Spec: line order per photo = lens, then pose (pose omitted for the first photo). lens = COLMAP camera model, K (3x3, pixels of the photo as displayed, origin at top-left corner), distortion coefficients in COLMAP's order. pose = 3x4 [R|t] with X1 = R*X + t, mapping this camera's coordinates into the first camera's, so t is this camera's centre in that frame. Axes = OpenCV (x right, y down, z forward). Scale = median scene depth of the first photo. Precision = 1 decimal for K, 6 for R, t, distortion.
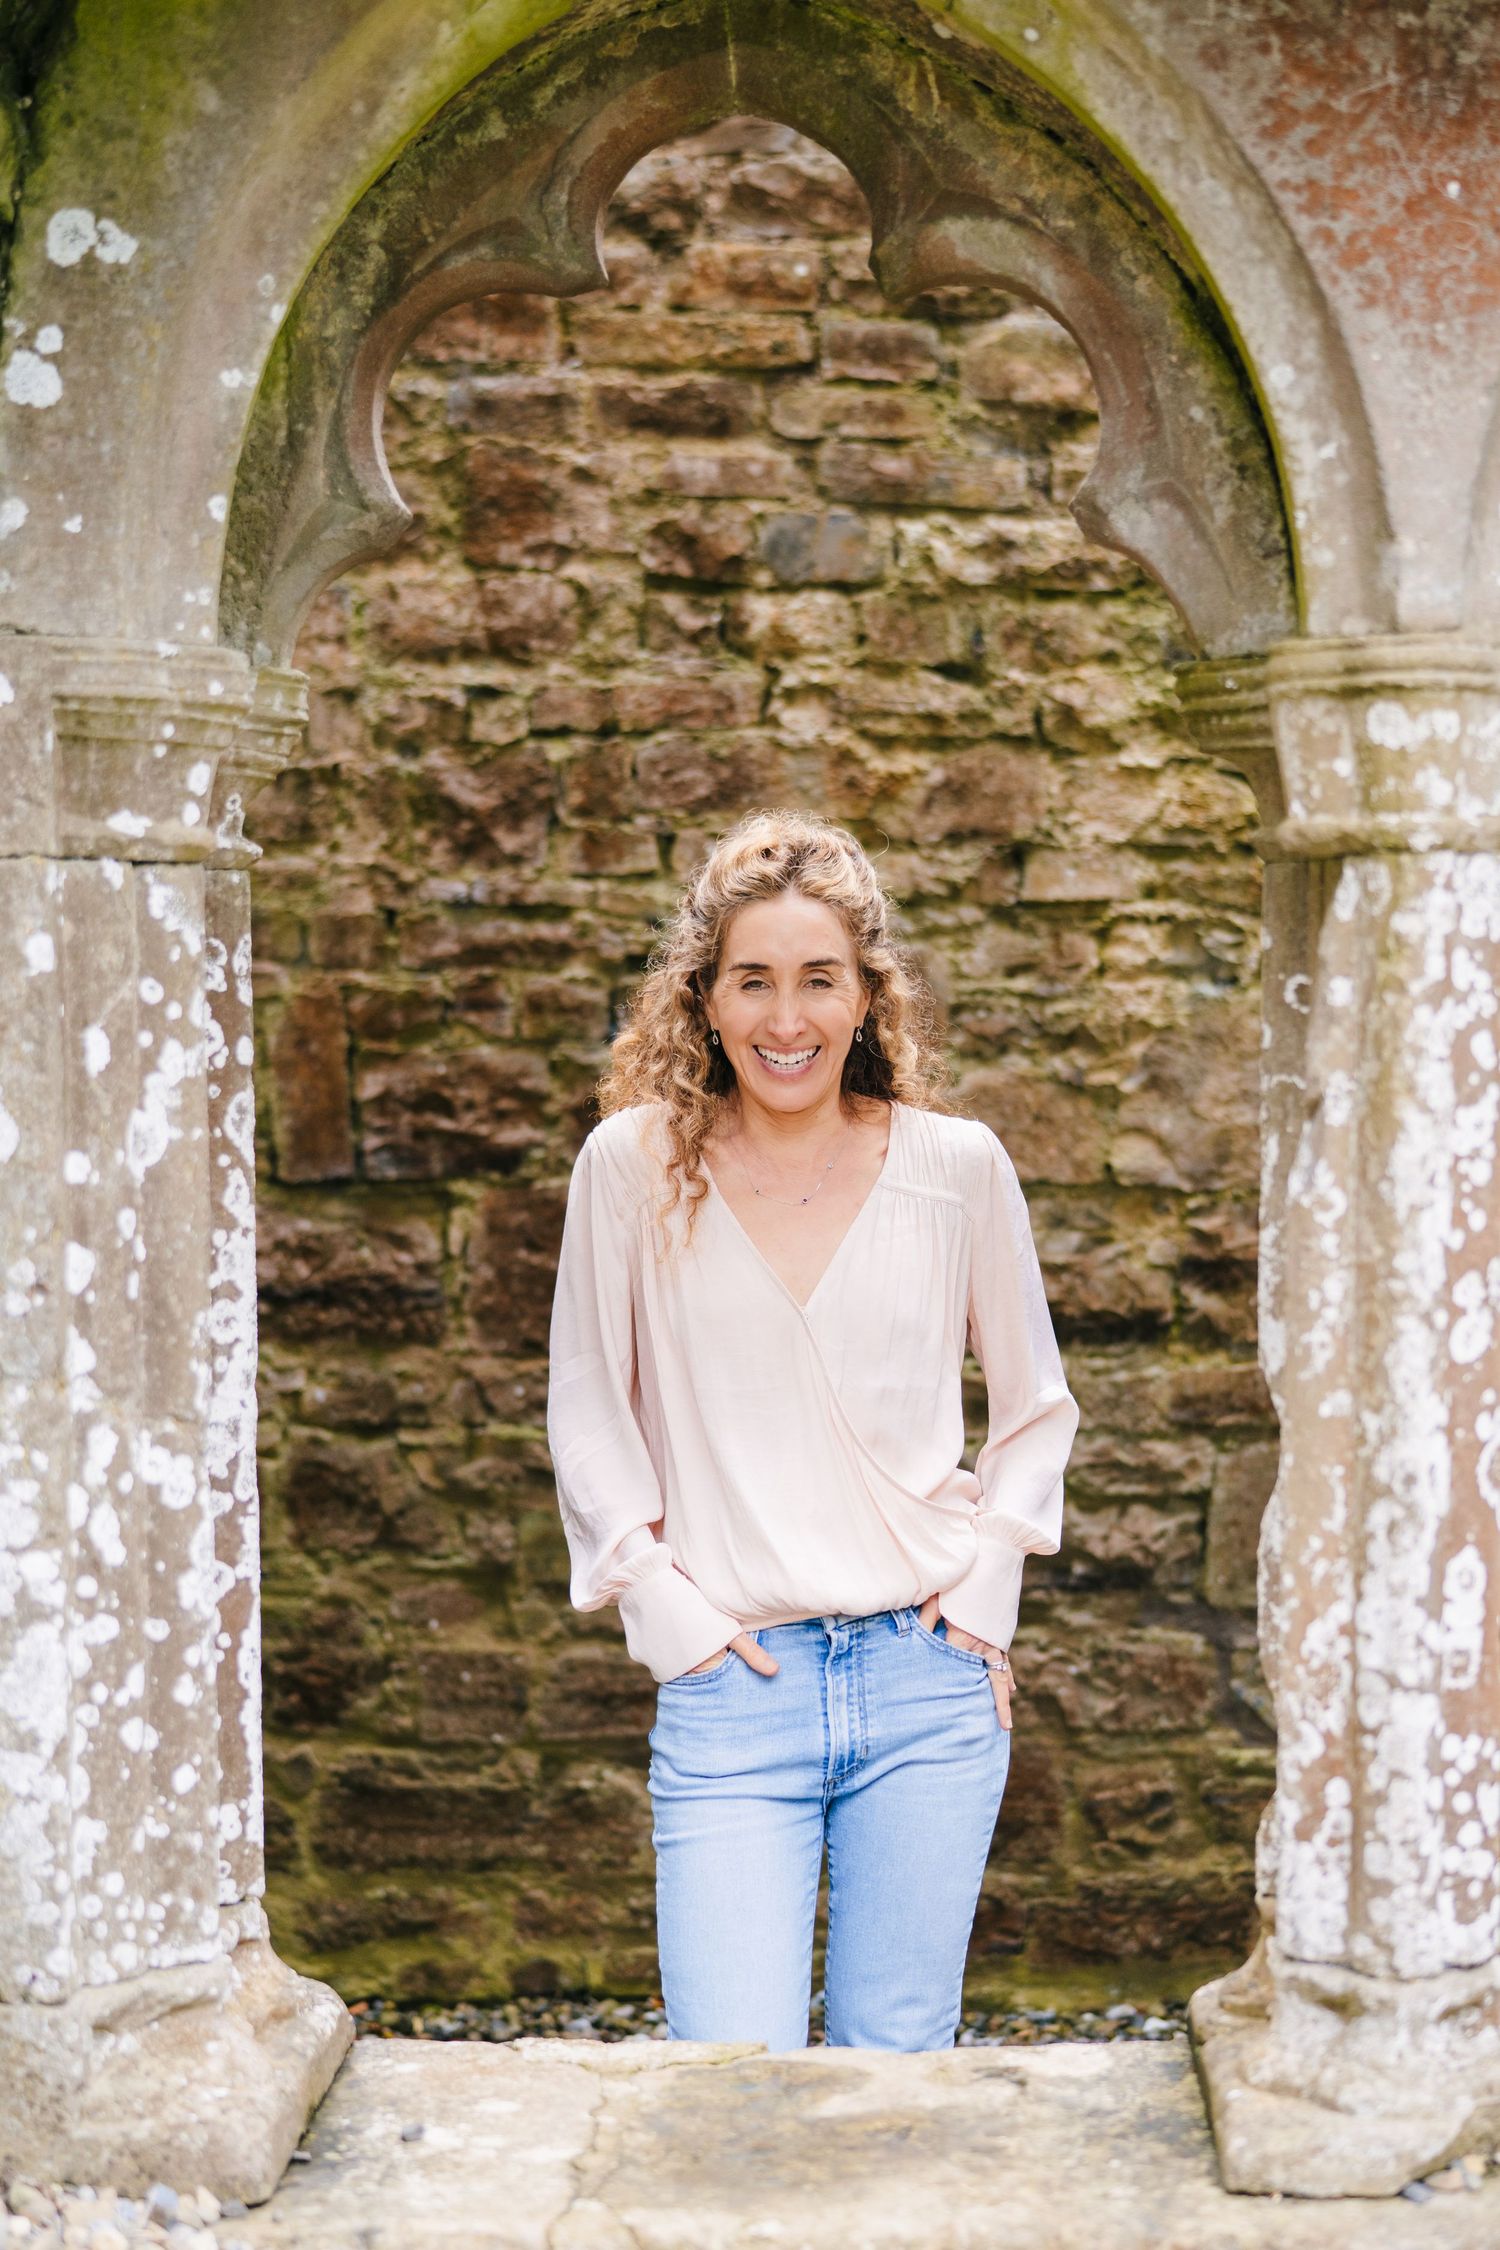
lens RADIAL K [[3539.7, 0, 750.0], [0, 3539.7, 1125.0], [0, 0, 1]] dist [-0.008361, 0.021588]
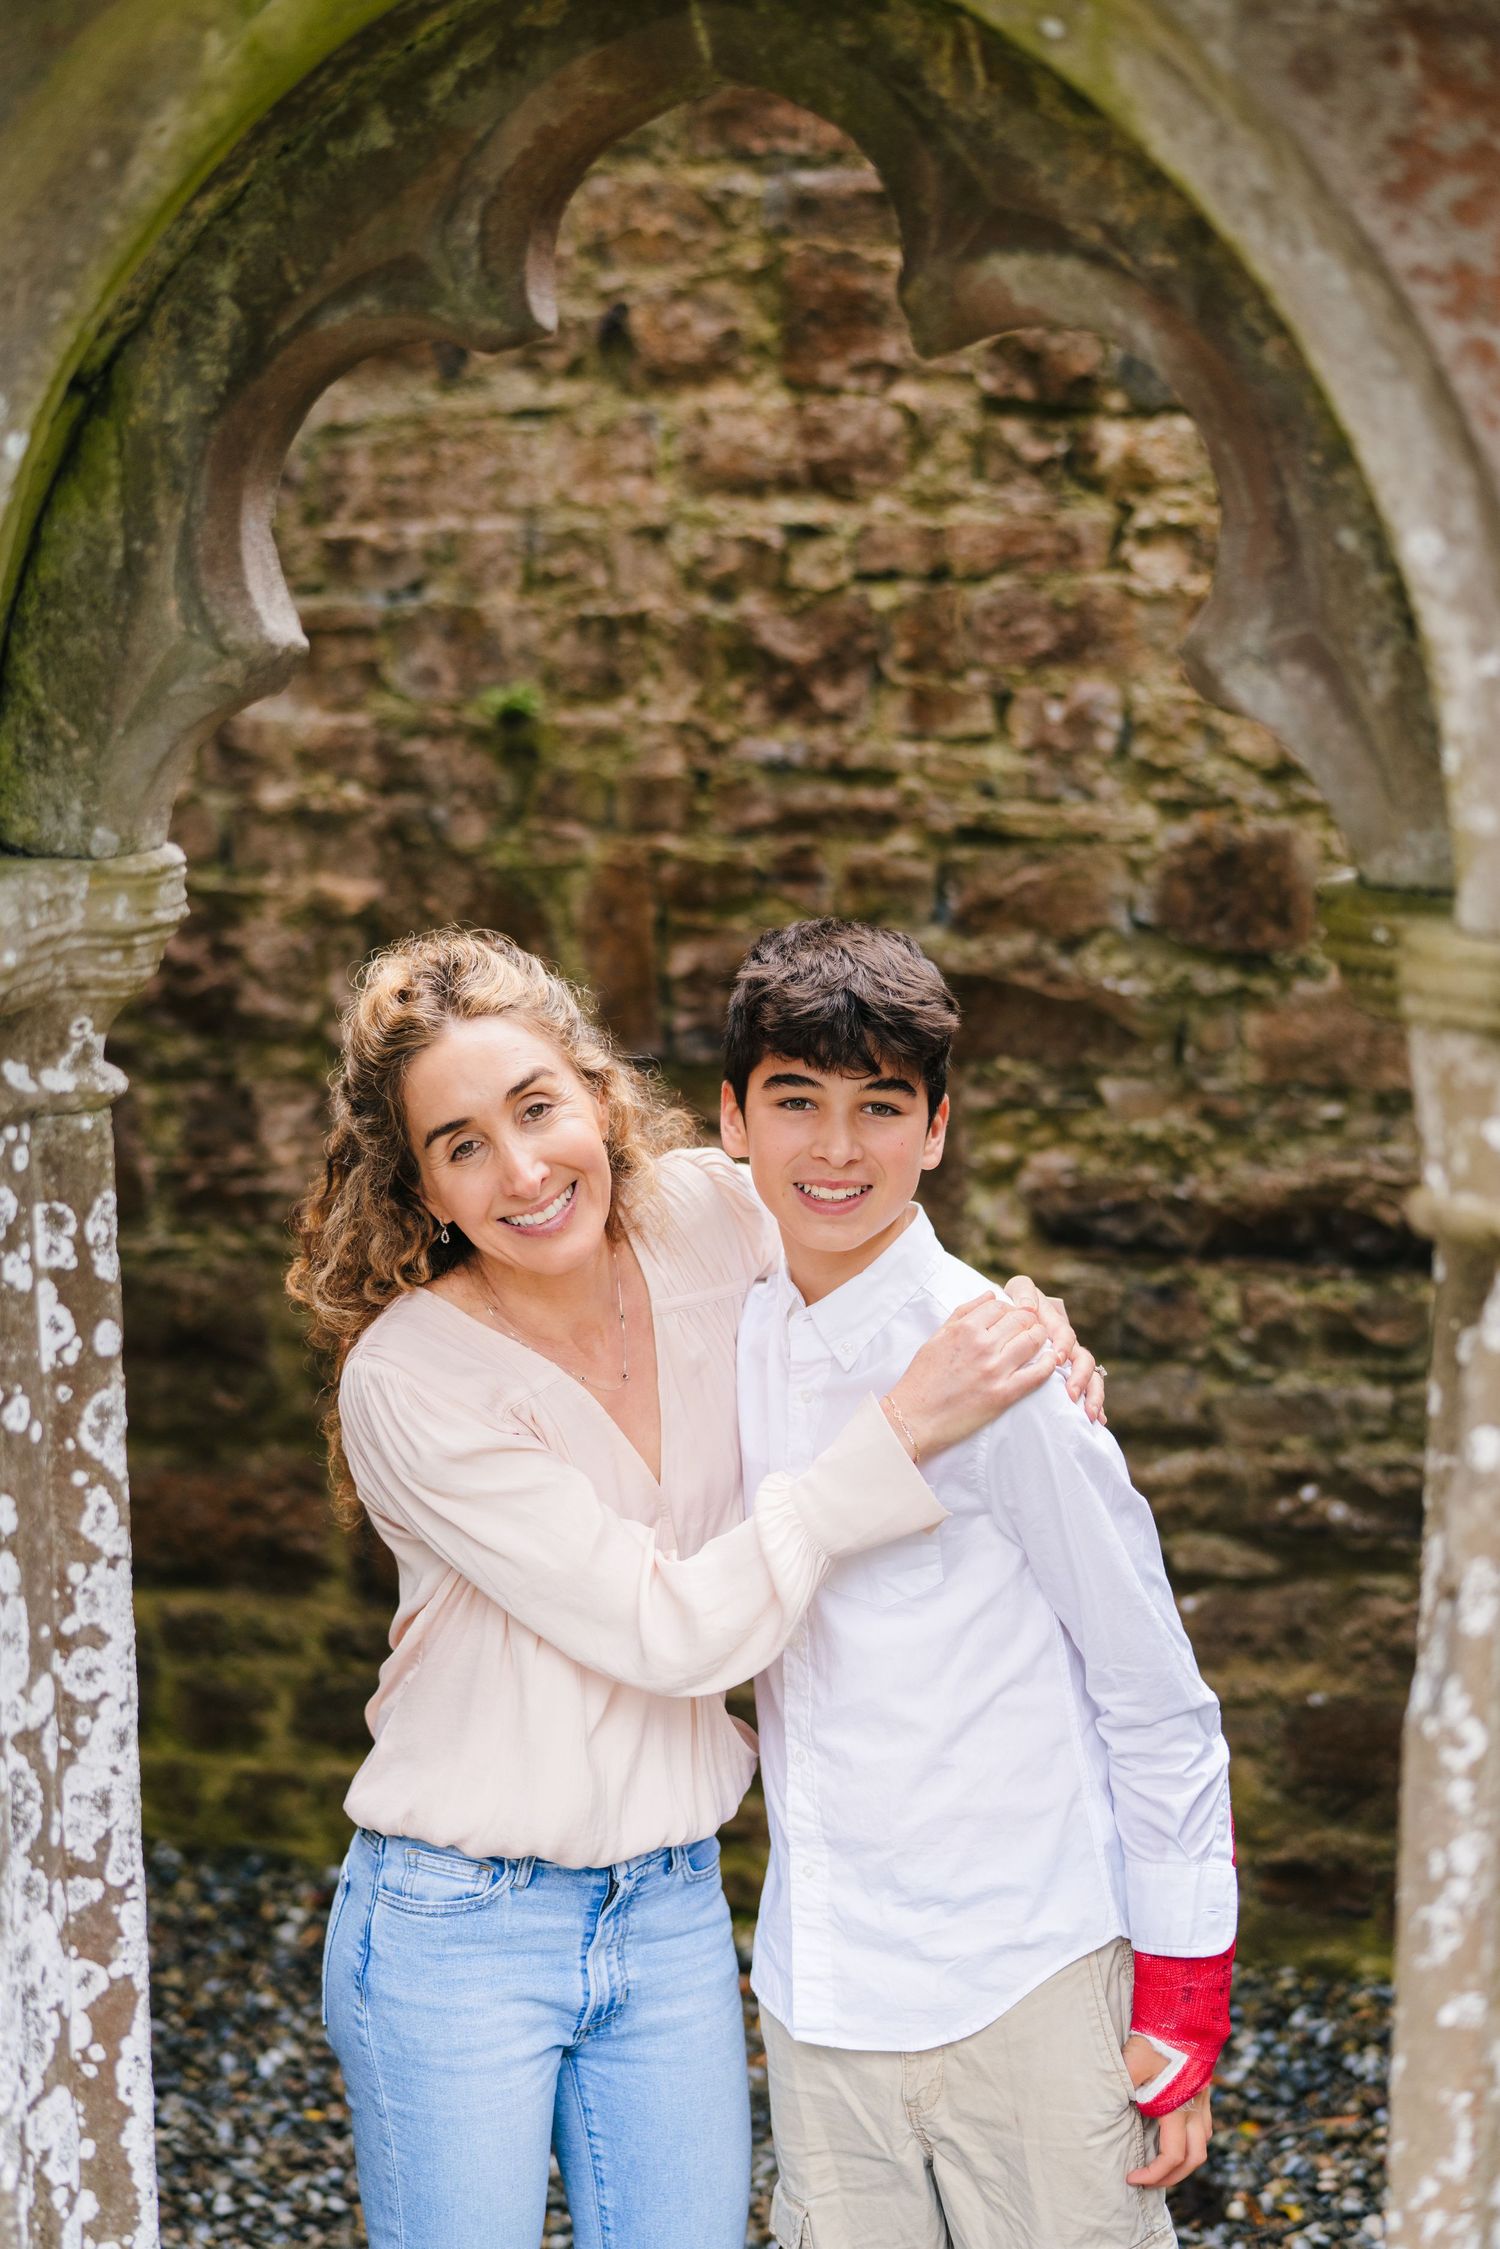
lens RADIAL K [[3296.7, 0, 710.0], [0, 3296.7, 1122.4], [0, 0, 1]] dist [0.009351, -0.054708]
pose [[0.982303, 0.031548, -0.184621, 0.061416], [-0.007331, 0.991433, 0.130409, -0.083158], [0.187154, -0.126748, 0.974119, 0.162306]]
